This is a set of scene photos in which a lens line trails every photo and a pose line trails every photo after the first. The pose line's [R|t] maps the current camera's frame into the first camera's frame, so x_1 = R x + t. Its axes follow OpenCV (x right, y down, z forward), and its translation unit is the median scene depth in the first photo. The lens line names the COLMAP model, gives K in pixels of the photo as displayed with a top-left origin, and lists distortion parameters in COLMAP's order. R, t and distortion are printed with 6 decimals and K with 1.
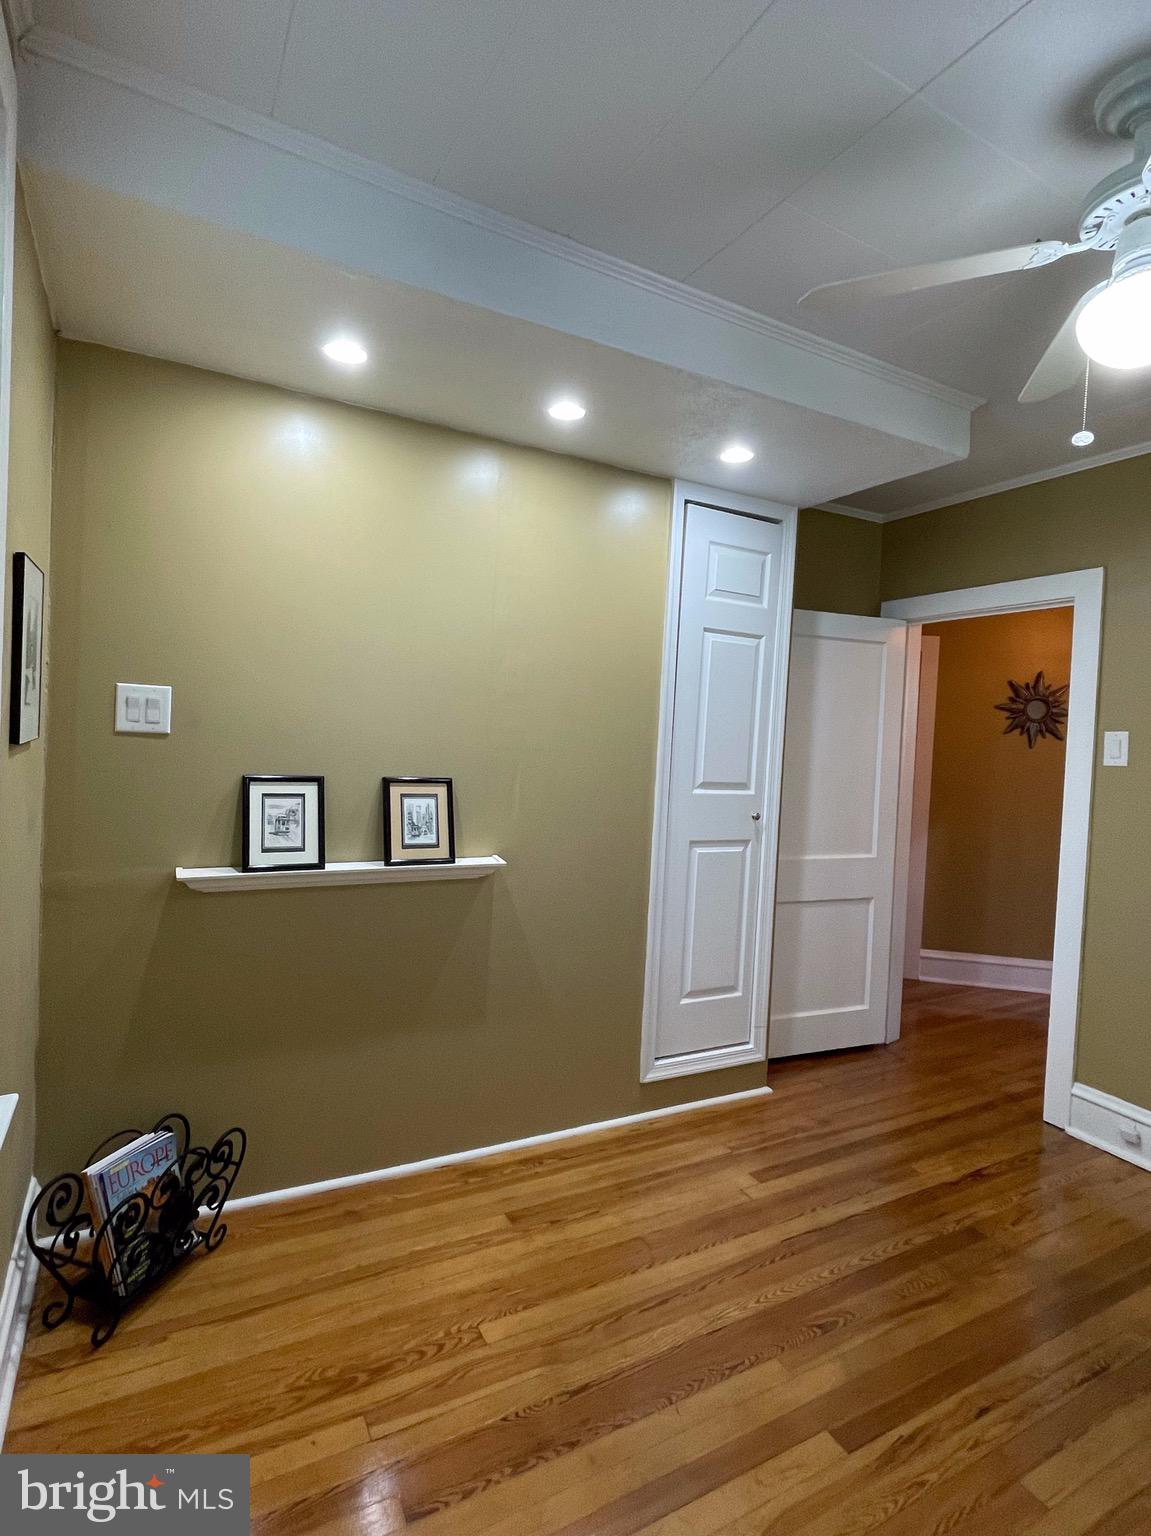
lens RADIAL K [[771.5, 0, 571.2], [0, 771.5, 767.8], [0, 0, 1]] dist [-0.002176, 0.005042]
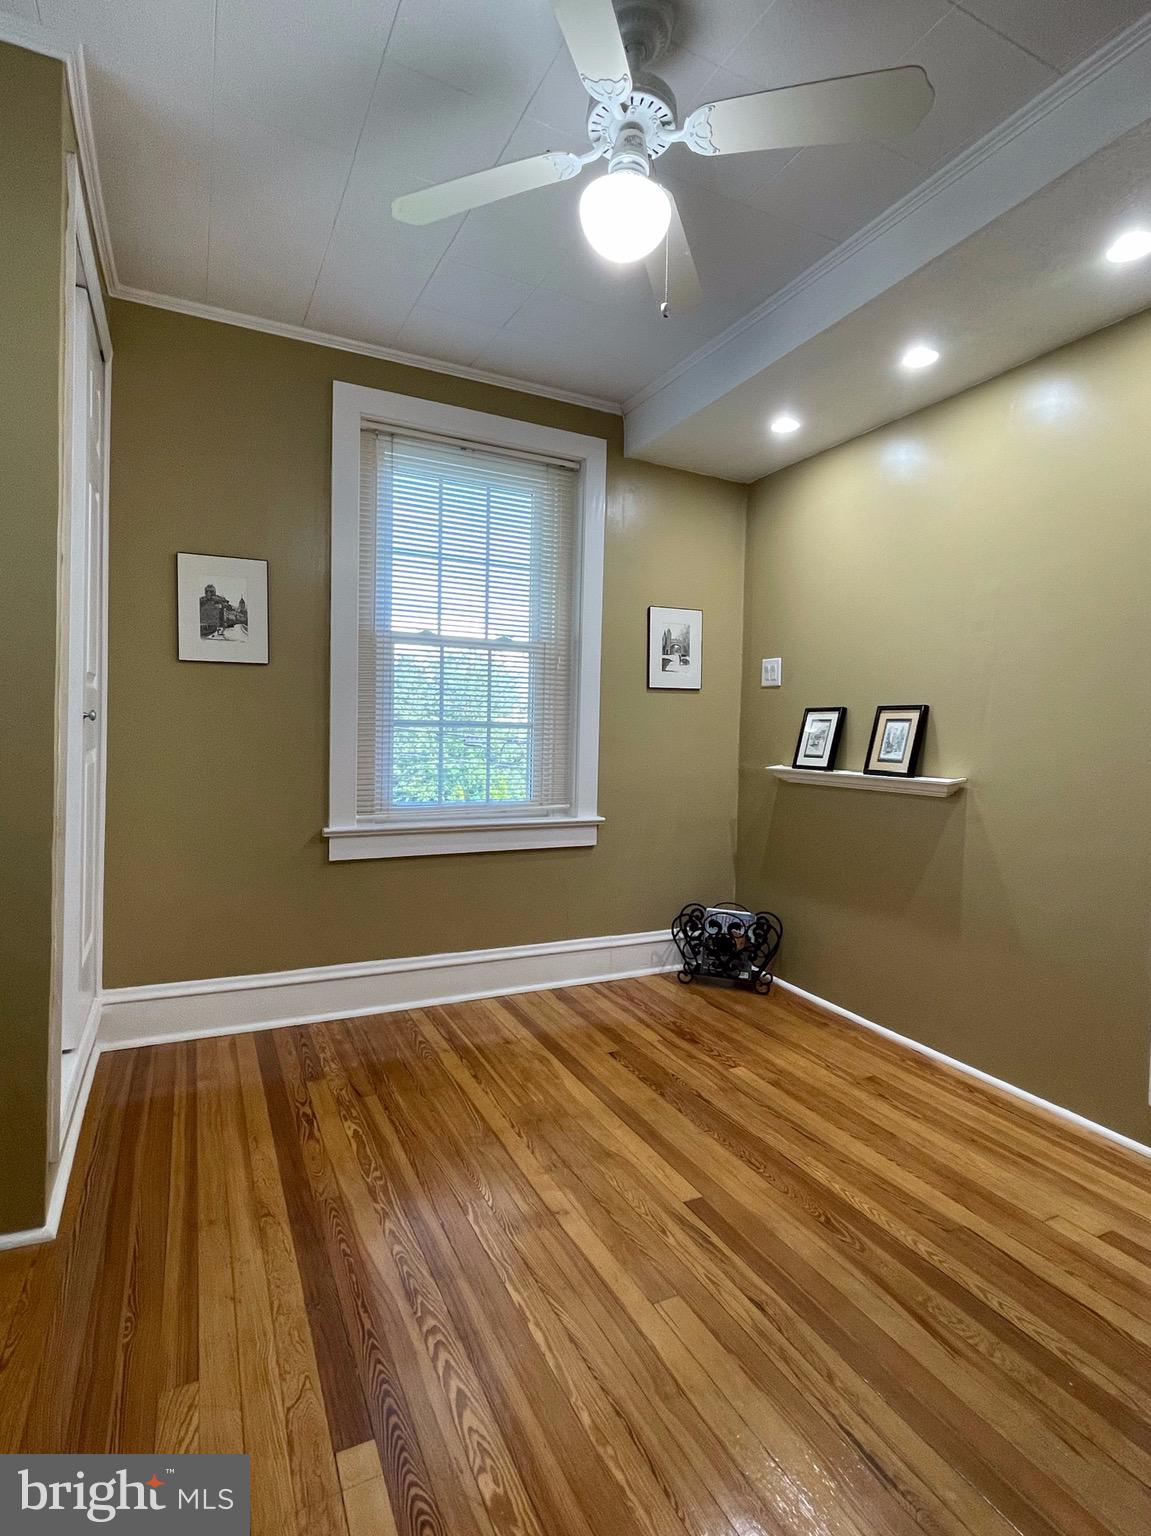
lens RADIAL K [[771.5, 0, 573.4], [0, 771.5, 763.5], [0, 0, 1]] dist [-0.002176, 0.005042]
pose [[-0.039665, -0.008281, -0.999179, 1.141131], [-0.062902, 0.998003, -0.005774, 0.158159], [0.997231, 0.062621, -0.040107, 0.602950]]
